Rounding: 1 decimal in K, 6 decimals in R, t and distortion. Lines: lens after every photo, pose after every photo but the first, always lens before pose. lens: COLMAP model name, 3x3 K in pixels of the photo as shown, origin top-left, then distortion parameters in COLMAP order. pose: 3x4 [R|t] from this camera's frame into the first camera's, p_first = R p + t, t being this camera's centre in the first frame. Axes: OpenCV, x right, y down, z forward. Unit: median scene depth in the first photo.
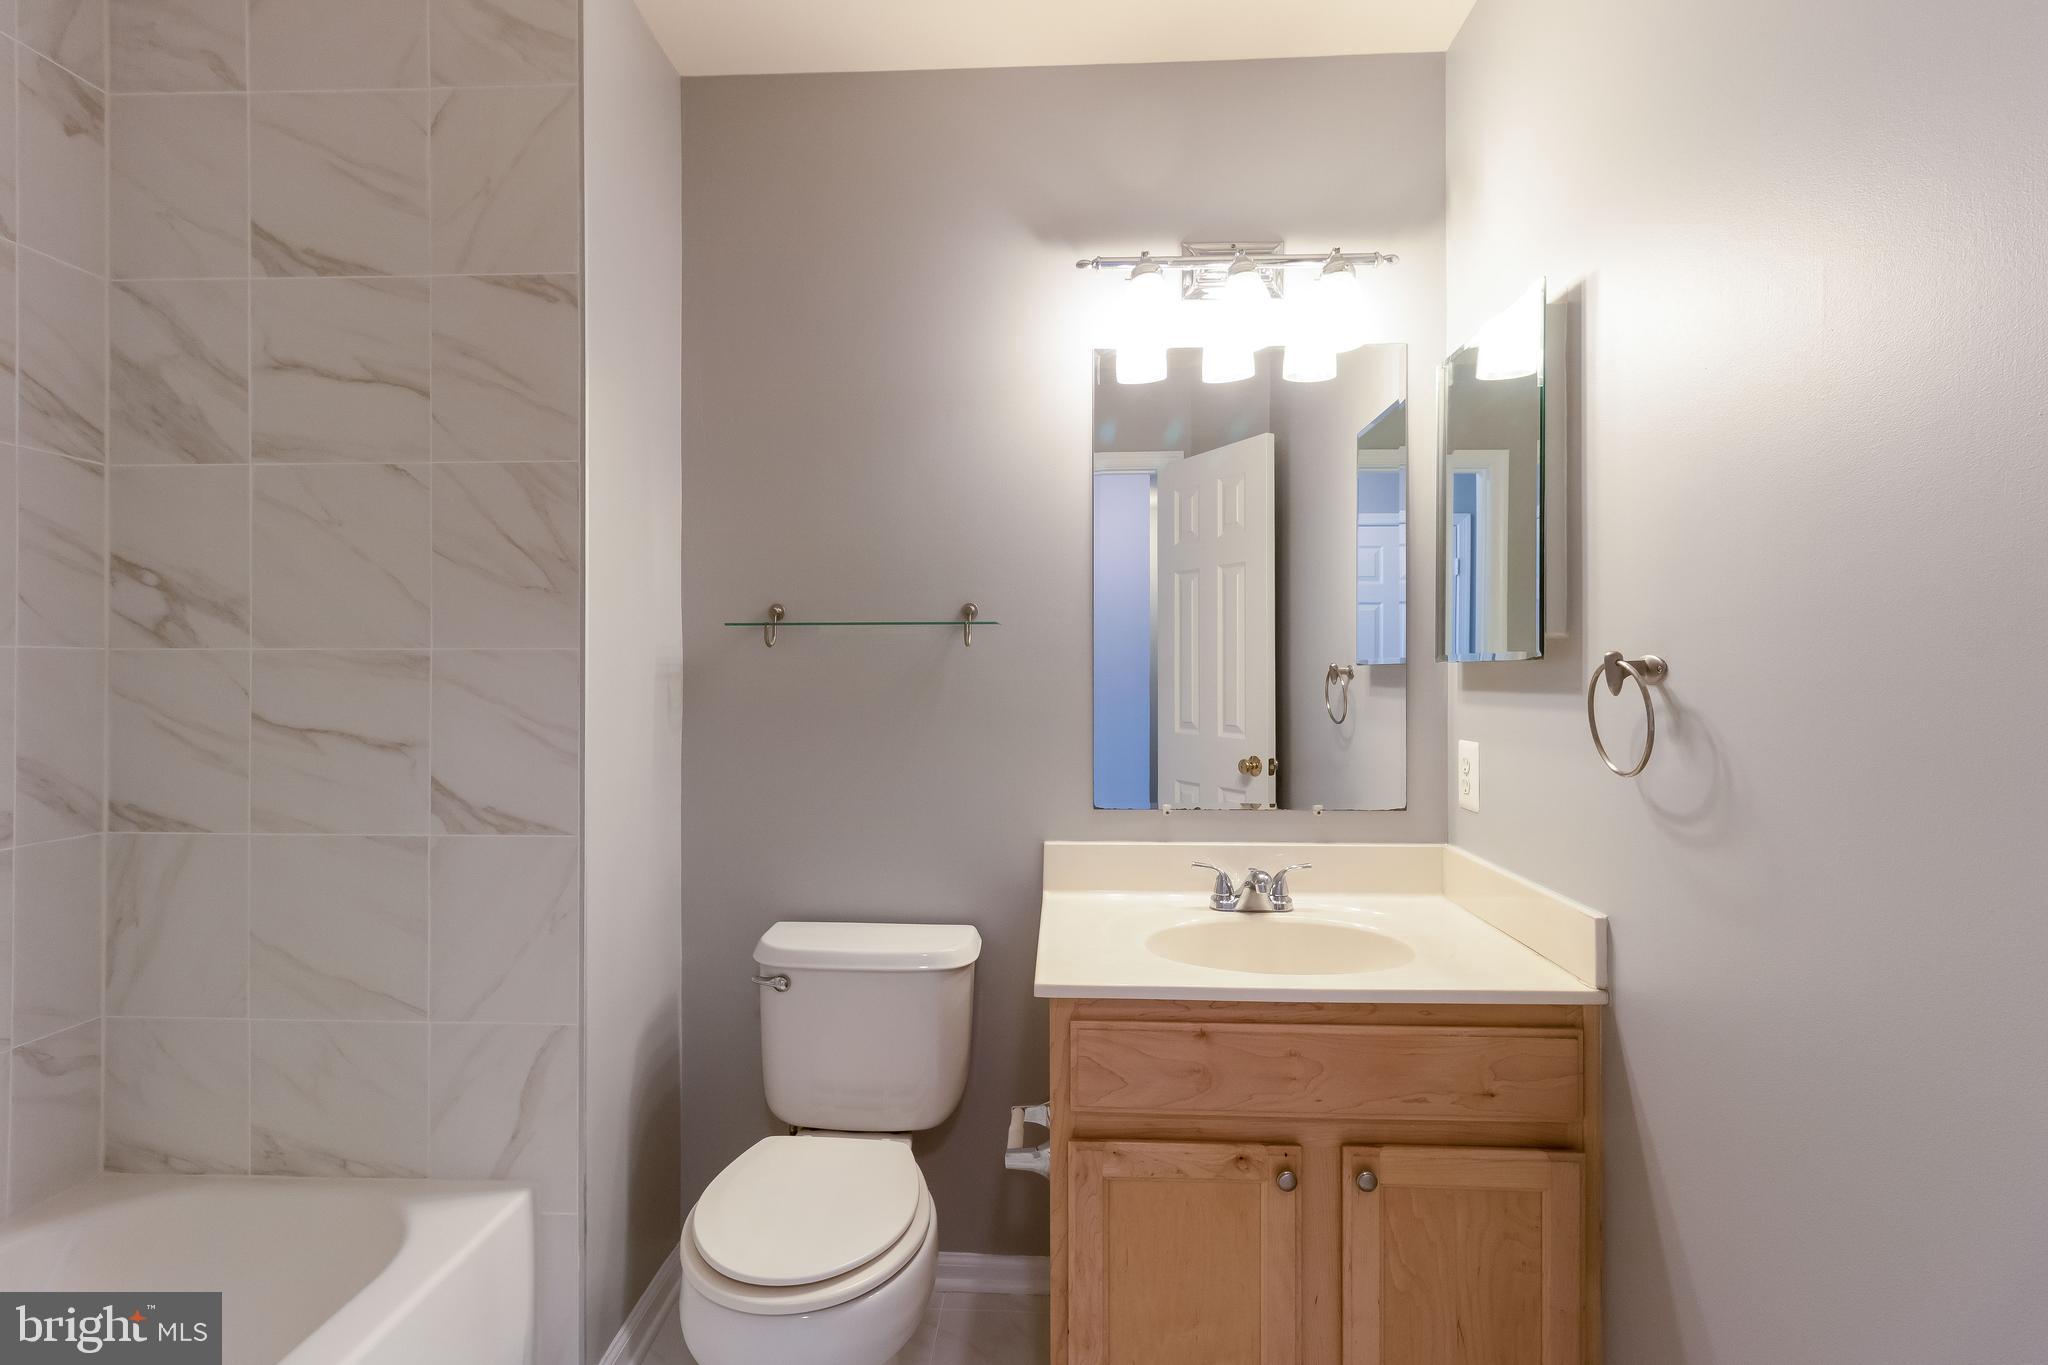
lens RADIAL K [[947.3, 0, 1027.2], [0, 947.3, 678.9], [0, 0, 1]] dist [0.000527, 0.000355]
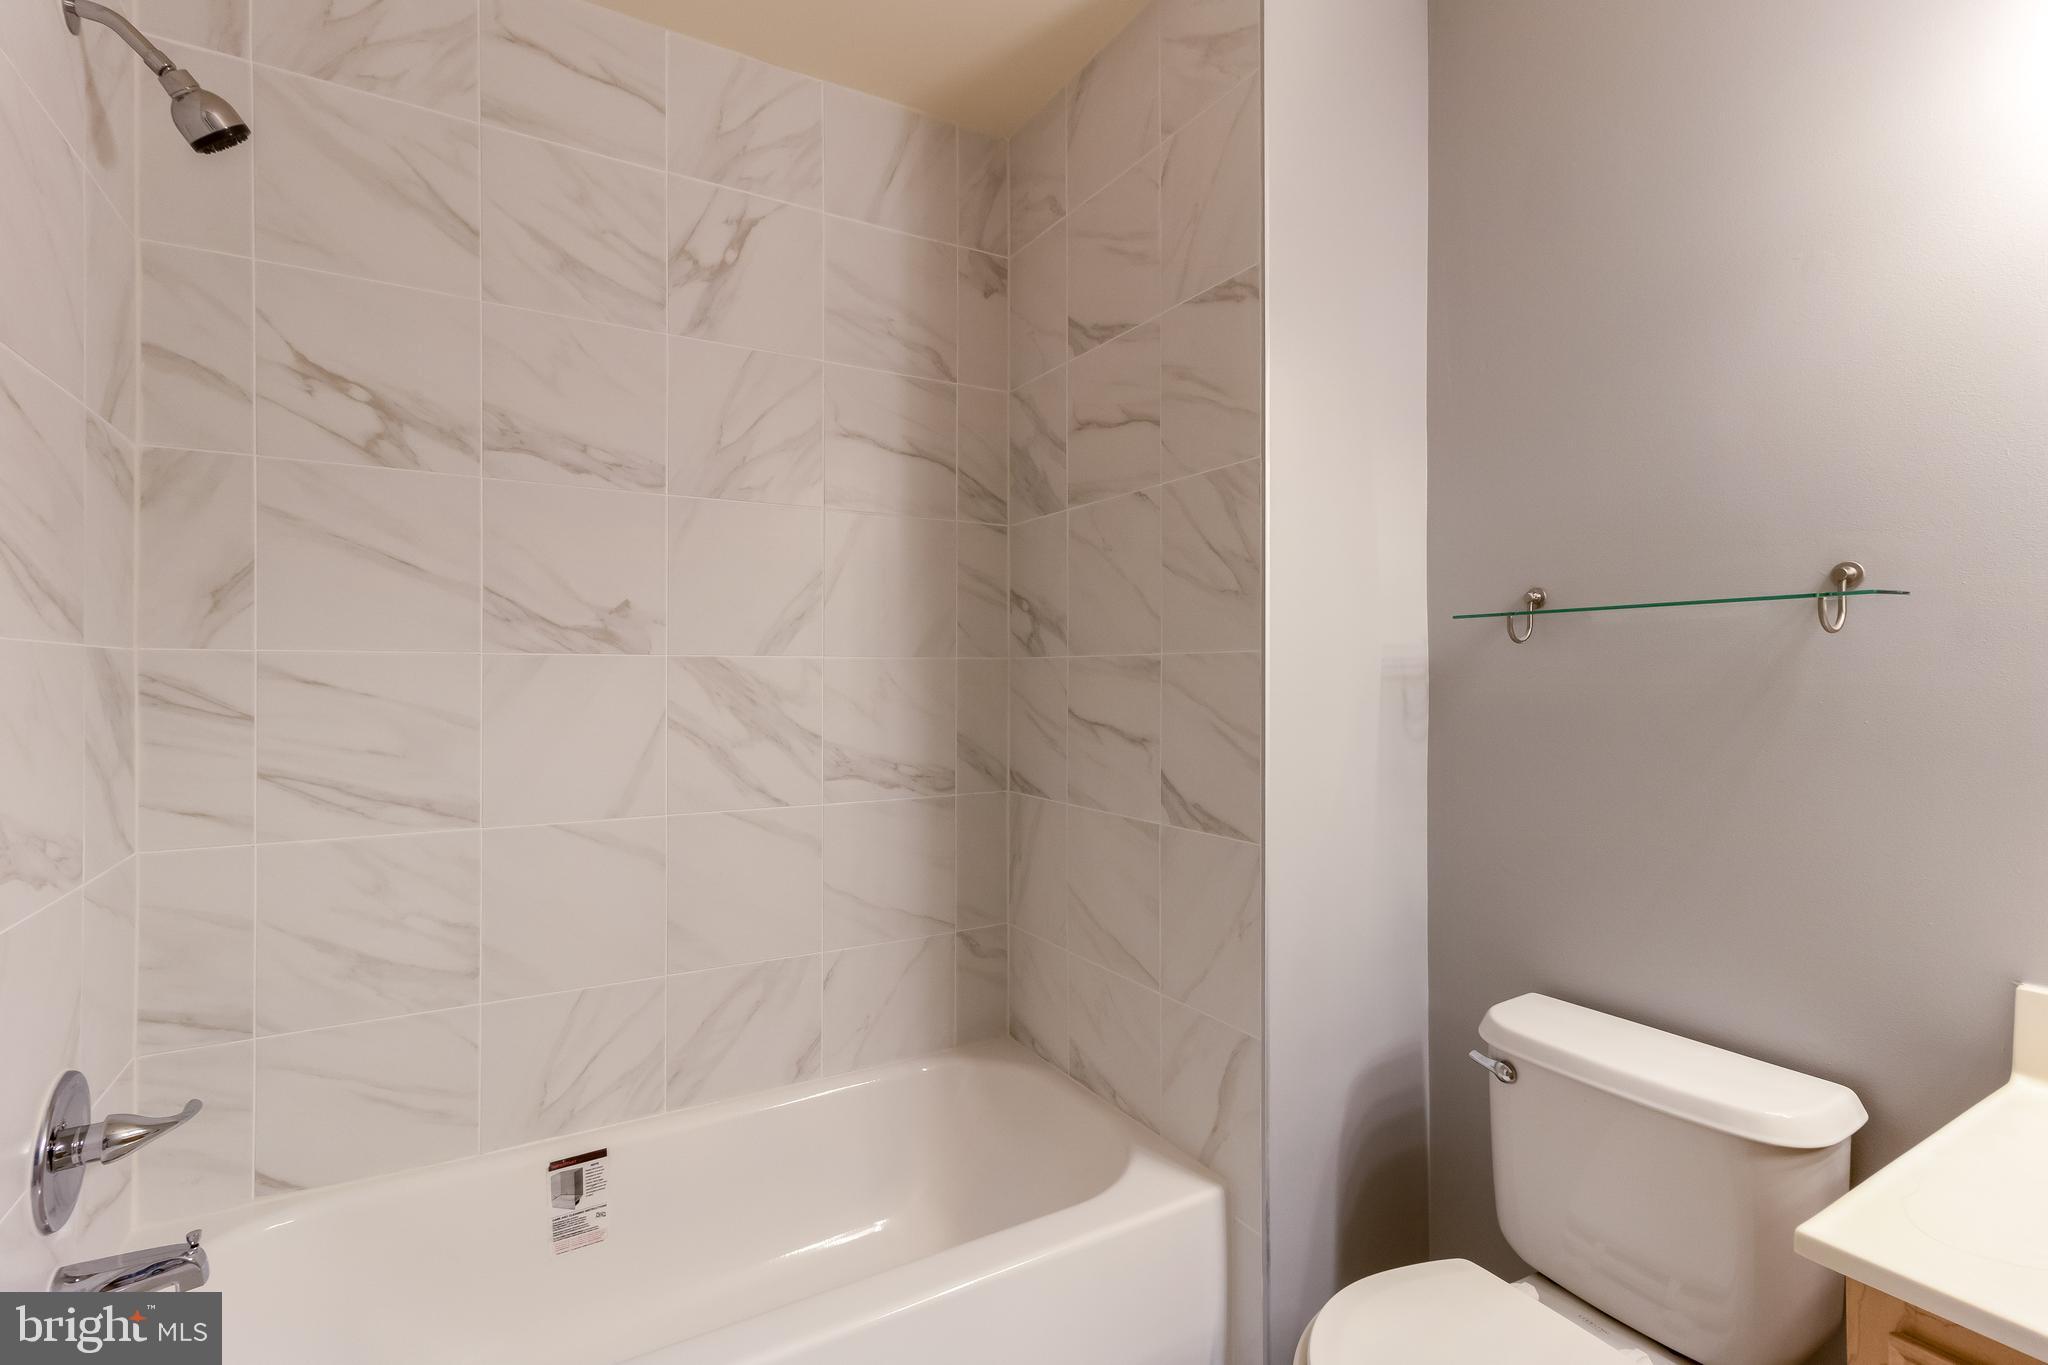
lens RADIAL K [[947.3, 0, 1023.8], [0, 947.3, 676.7], [0, 0, 1]] dist [0.000527, 0.000355]
pose [[0.540736, 0.000571, -0.841192, 0.206959], [-0.003455, 0.999993, -0.001542, -0.003223], [0.841185, 0.003740, 0.540734, 0.273088]]
